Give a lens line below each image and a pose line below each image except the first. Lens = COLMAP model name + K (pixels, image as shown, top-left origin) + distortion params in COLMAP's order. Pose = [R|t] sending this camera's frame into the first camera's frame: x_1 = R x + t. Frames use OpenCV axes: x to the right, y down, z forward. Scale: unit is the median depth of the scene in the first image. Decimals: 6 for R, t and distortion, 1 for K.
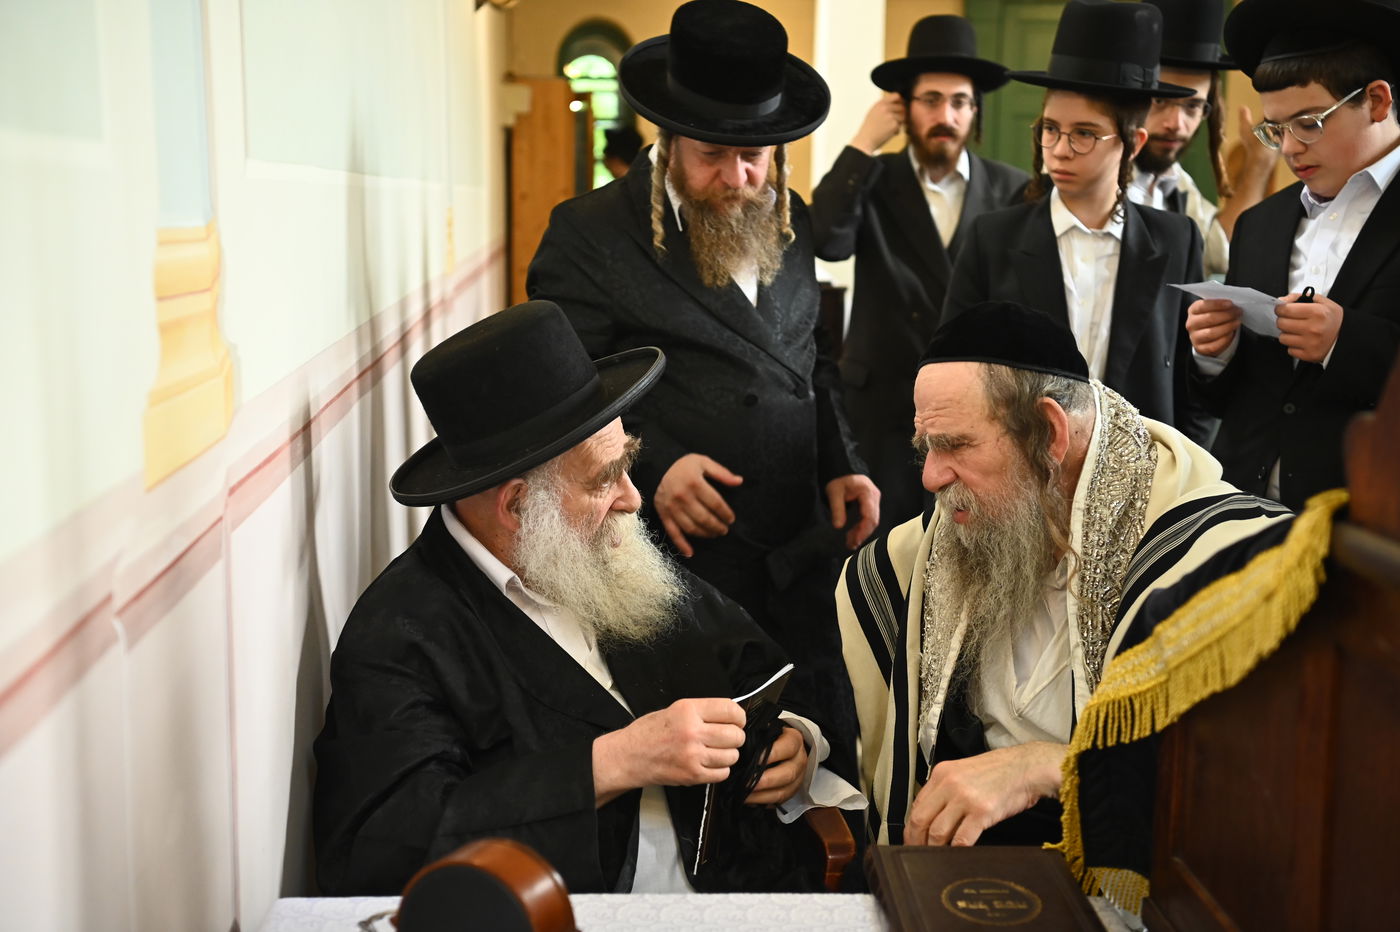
lens RADIAL K [[1991.5, 0, 700.0], [0, 1991.5, 466.0], [0, 0, 1]] dist [0.152336, 0.496364]
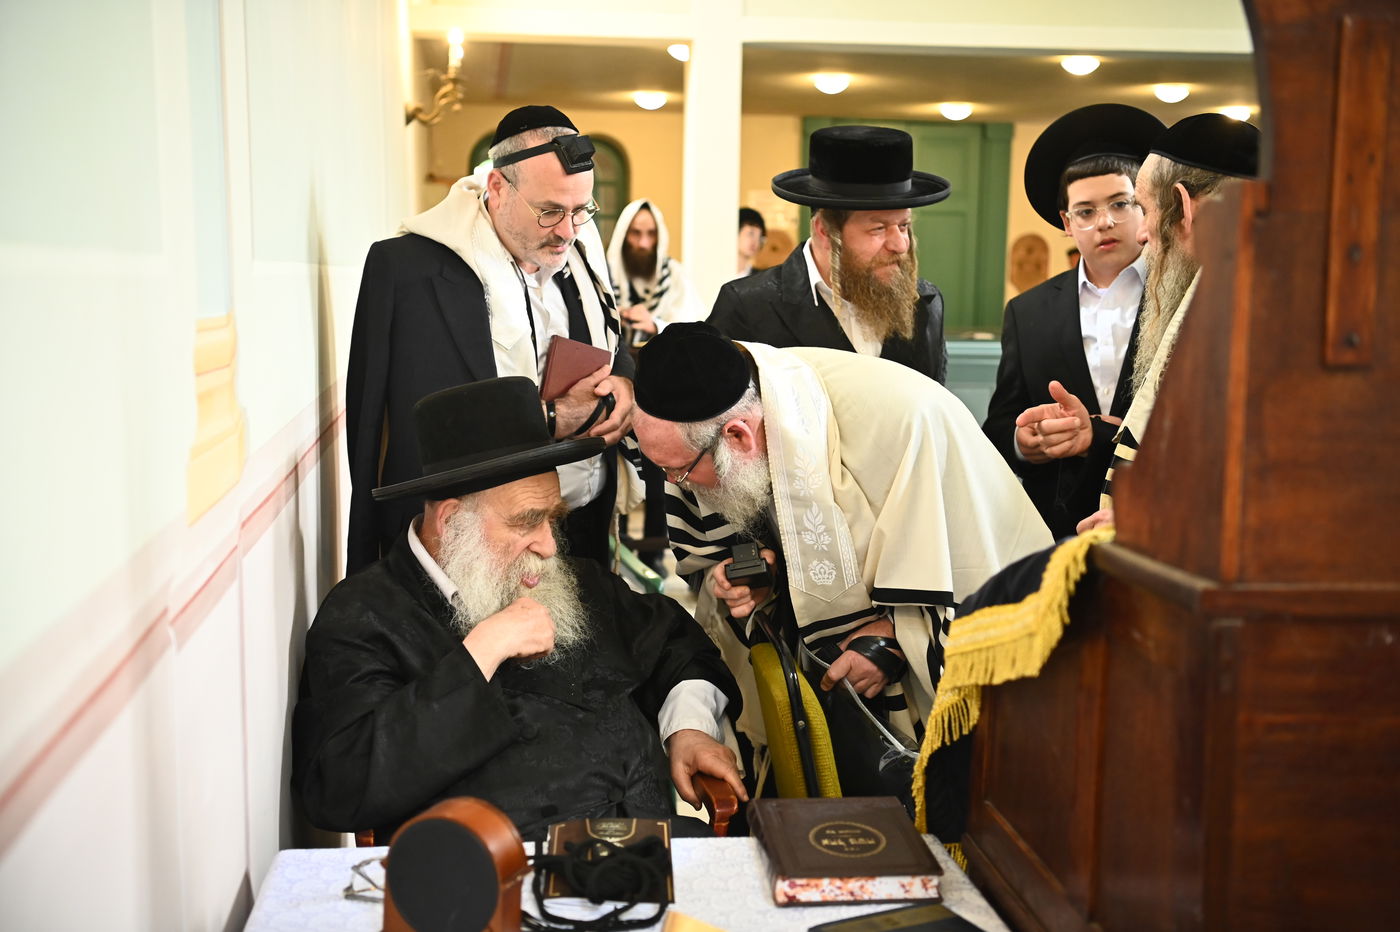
lens RADIAL K [[1655.4, 0, 700.0], [0, 1655.4, 466.0], [0, 0, 1]] dist [0.093725, -0.002971]
pose [[0.997643, -0.005735, 0.068375, -0.019808], [0.007031, 0.999800, -0.018724, -0.002775], [-0.068253, 0.019160, 0.997484, -0.054690]]
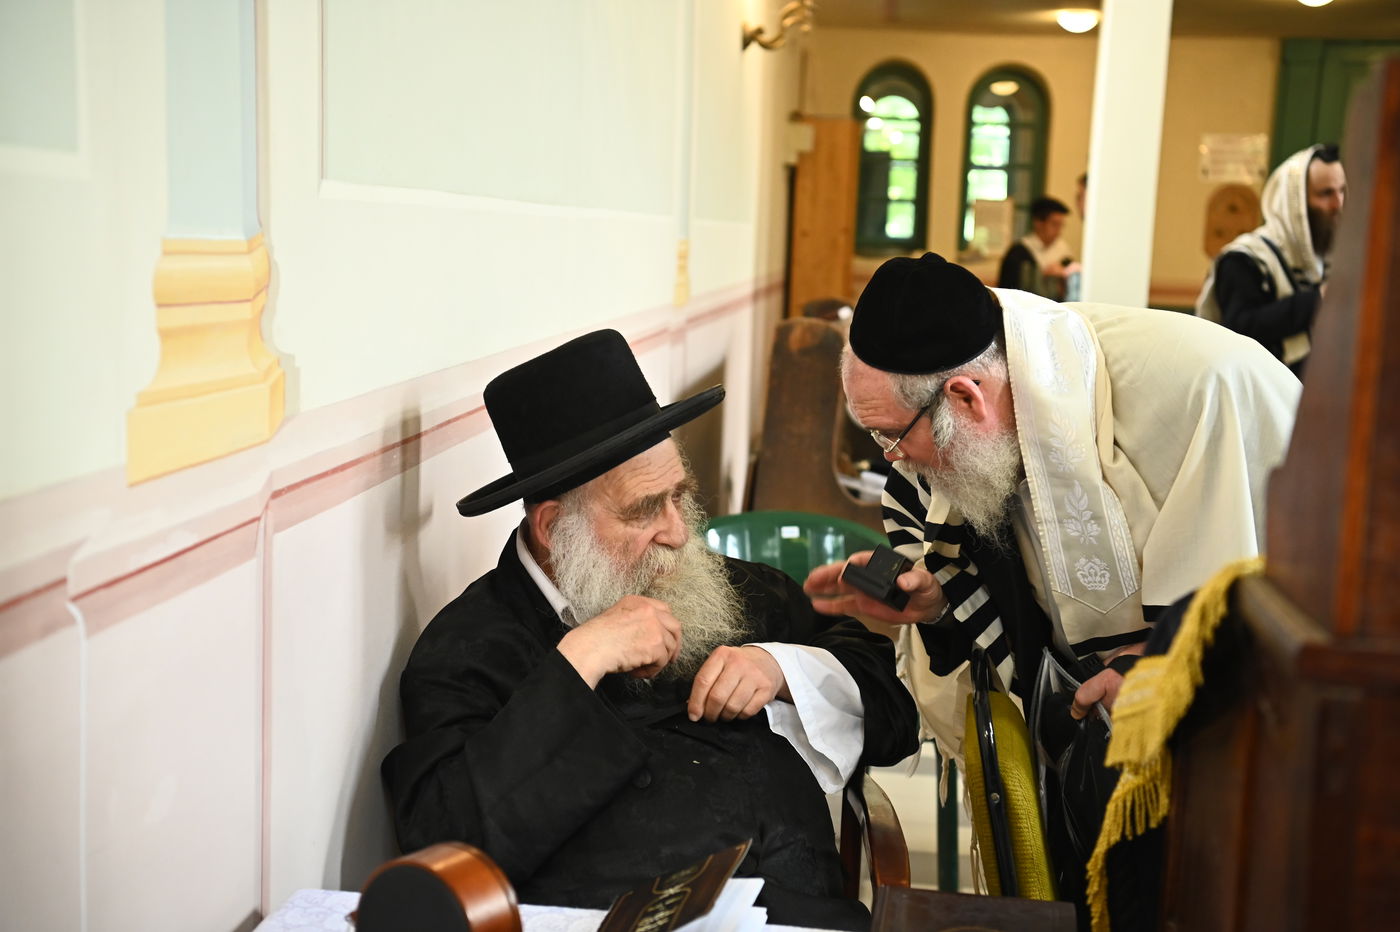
lens RADIAL K [[1991.5, 0, 700.0], [0, 1991.5, 466.0], [0, 0, 1]] dist [0.152336, 0.496364]
pose [[0.987287, 0.048427, -0.151394, 0.141744], [-0.051351, 0.998561, -0.015466, 0.002629], [0.150427, 0.023044, 0.988352, -0.000494]]
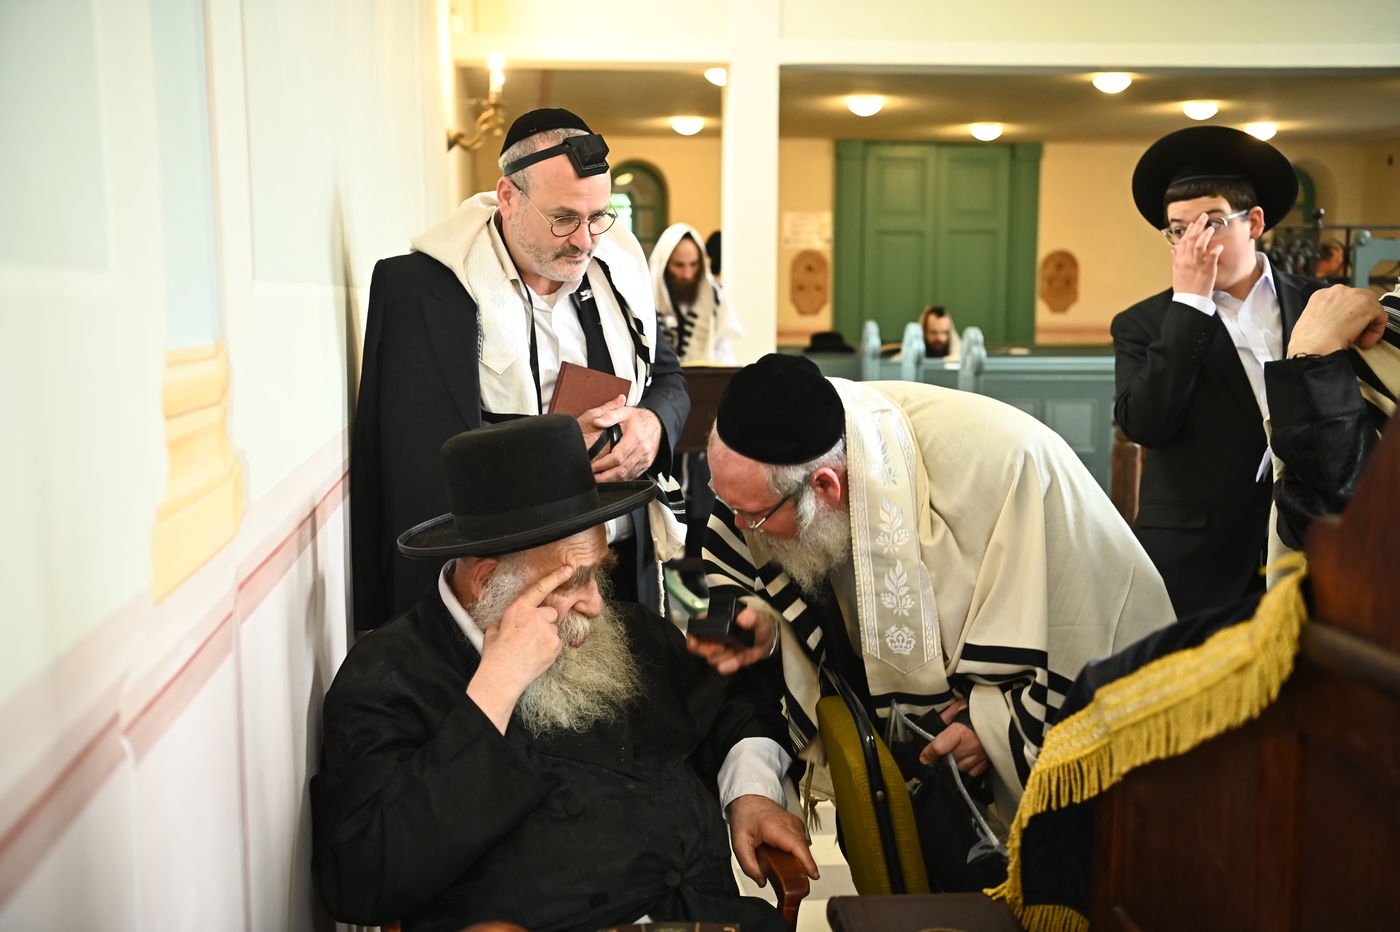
lens RADIAL K [[1584.1, 0, 700.0], [0, 1584.1, 466.0], [0, 0, 1]] dist [0.082978, 0.019753]
pose [[0.998827, -0.016449, 0.045541, -0.024655], [0.017686, 0.999482, -0.026897, -0.024699], [-0.045075, 0.027671, 0.998600, 0.130931]]
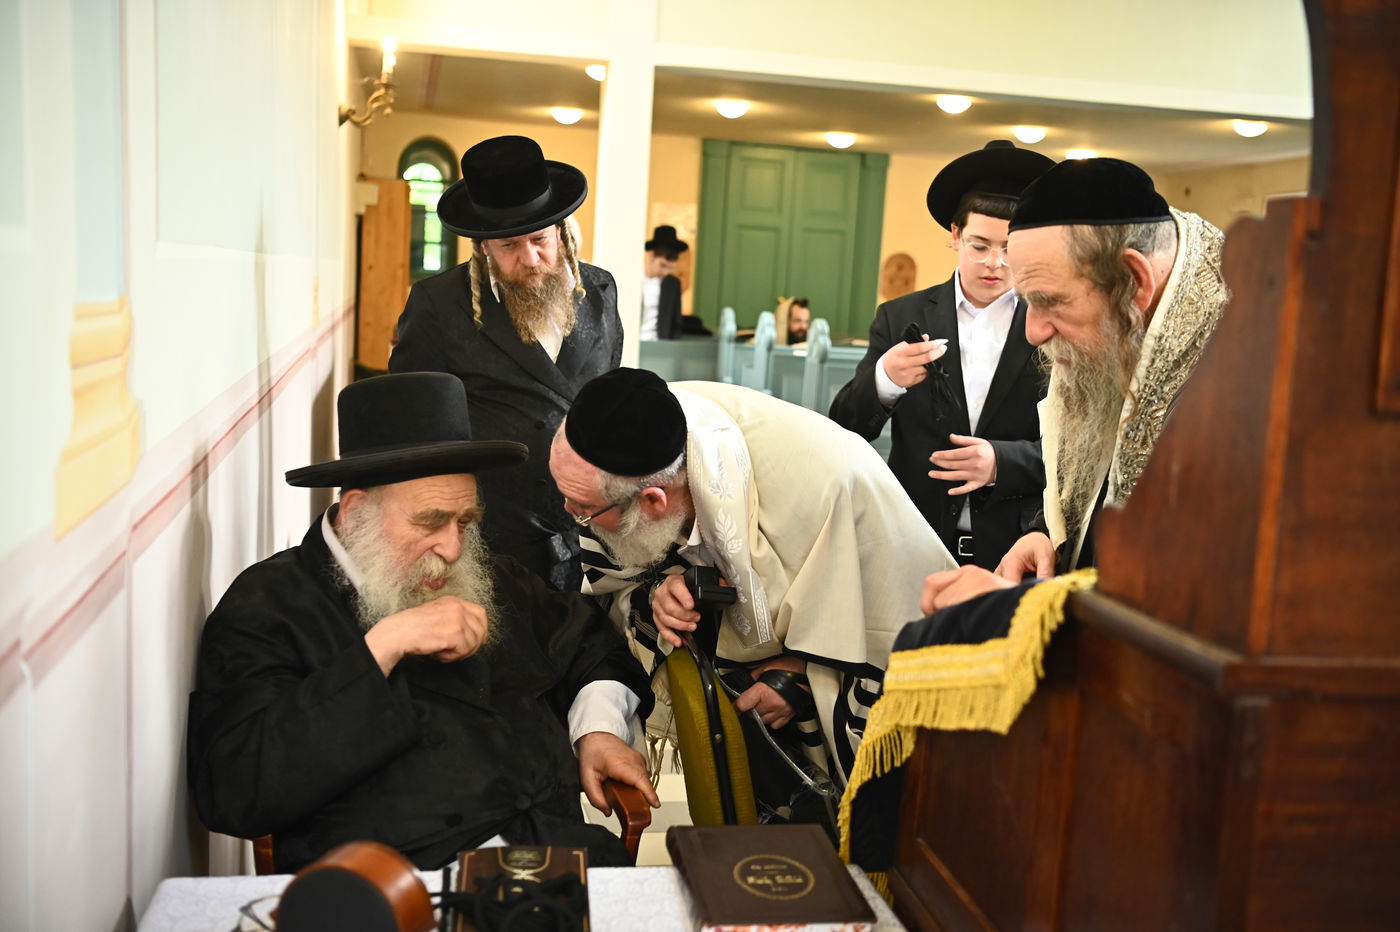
lens RADIAL K [[1467.5, 0, 700.0], [0, 1467.5, 466.0], [0, 0, 1]] dist [0.047488, 0.024195]
pose [[0.990090, 0.026600, 0.137890, -0.028958], [-0.025842, 0.999639, -0.007291, -0.024804], [-0.138035, 0.003656, 0.990421, 0.112706]]
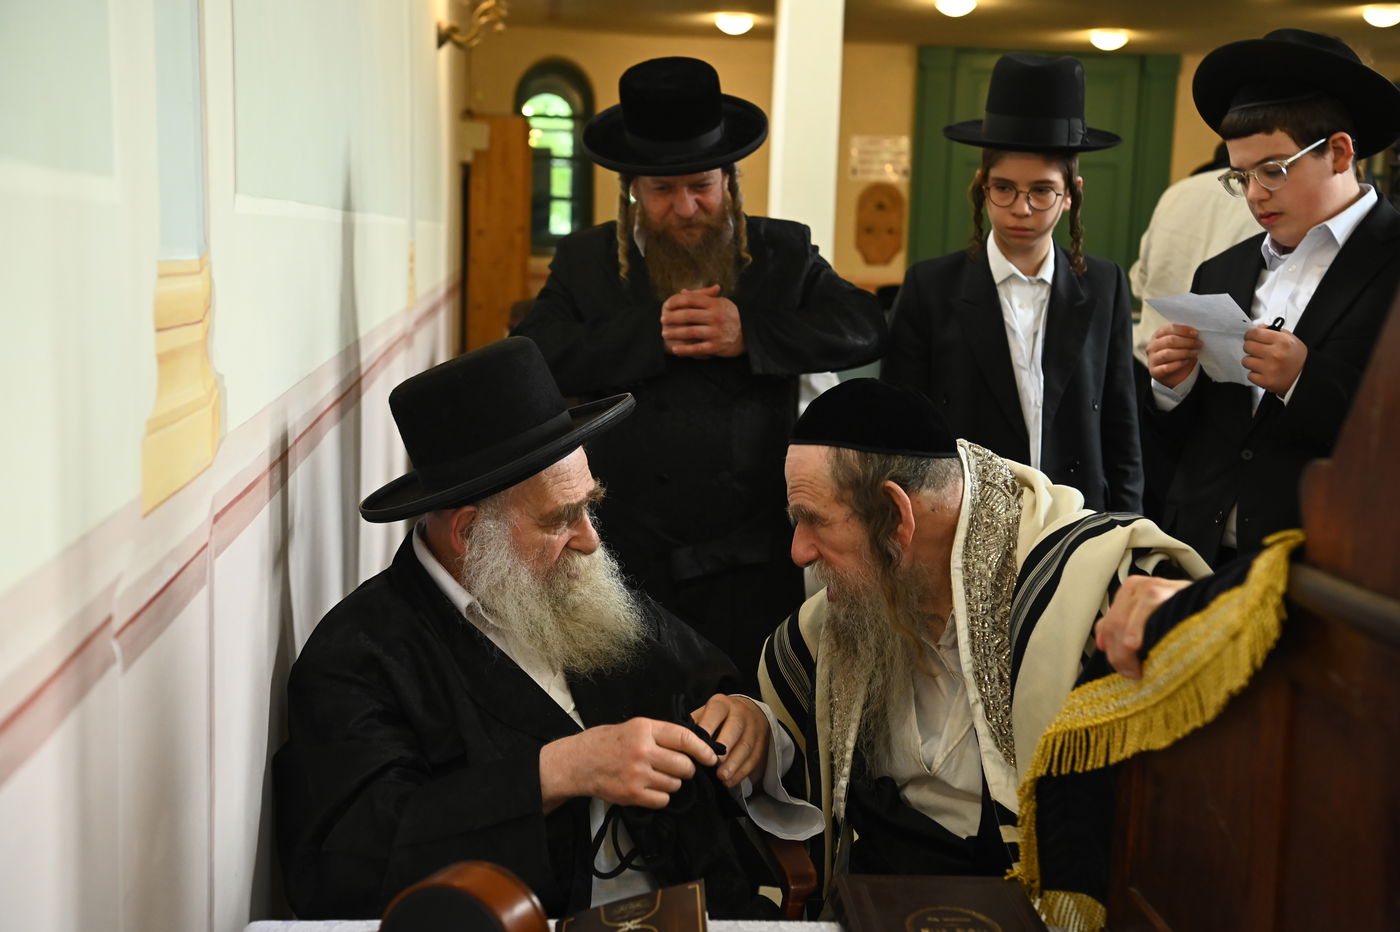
lens RADIAL K [[1991.5, 0, 700.0], [0, 1991.5, 466.0], [0, 0, 1]] dist [0.152336, 0.496364]
pose [[0.999544, 0.015774, 0.025753, -0.014249], [-0.015271, 0.999692, -0.019580, 0.002064], [-0.026054, 0.019177, 0.999477, -0.026586]]
